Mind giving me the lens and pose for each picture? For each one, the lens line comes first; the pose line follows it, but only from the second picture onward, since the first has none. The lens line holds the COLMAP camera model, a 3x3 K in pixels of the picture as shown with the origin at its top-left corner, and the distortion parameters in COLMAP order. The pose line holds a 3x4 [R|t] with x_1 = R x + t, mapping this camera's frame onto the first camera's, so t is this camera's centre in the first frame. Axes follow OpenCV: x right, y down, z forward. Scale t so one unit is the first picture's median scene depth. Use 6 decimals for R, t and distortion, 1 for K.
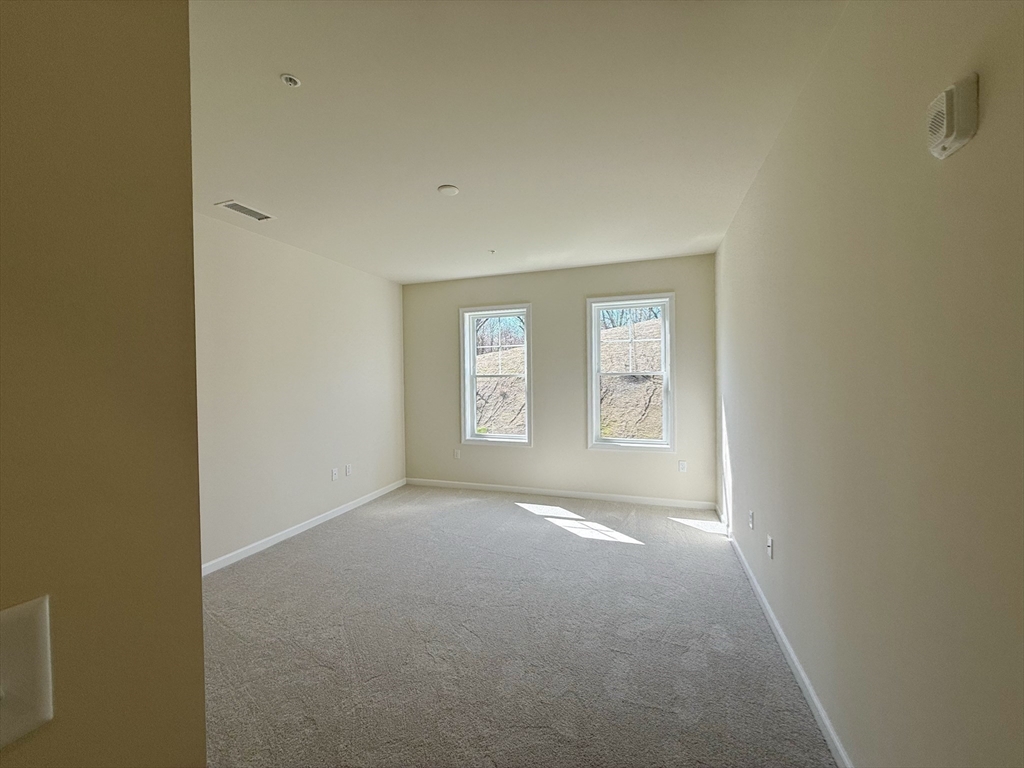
lens RADIAL K [[407.6, 0, 512.0], [0, 407.6, 384.0], [0, 0, 1]] dist [0.002819, 0.000374]
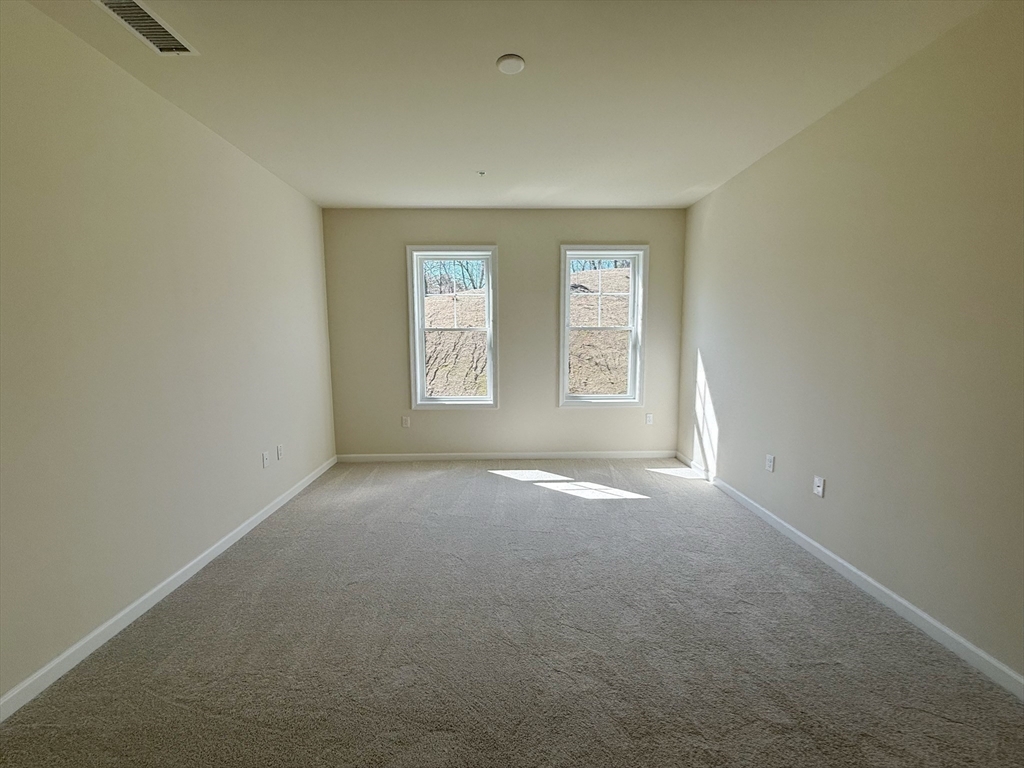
lens RADIAL K [[407.6, 0, 512.0], [0, 407.6, 384.0], [0, 0, 1]] dist [0.002819, 0.000374]
pose [[0.936889, -0.033035, 0.348062, -0.263474], [0.000105, 0.995553, 0.094207, 0.016220], [-0.349626, -0.088225, 0.932726, 0.165236]]
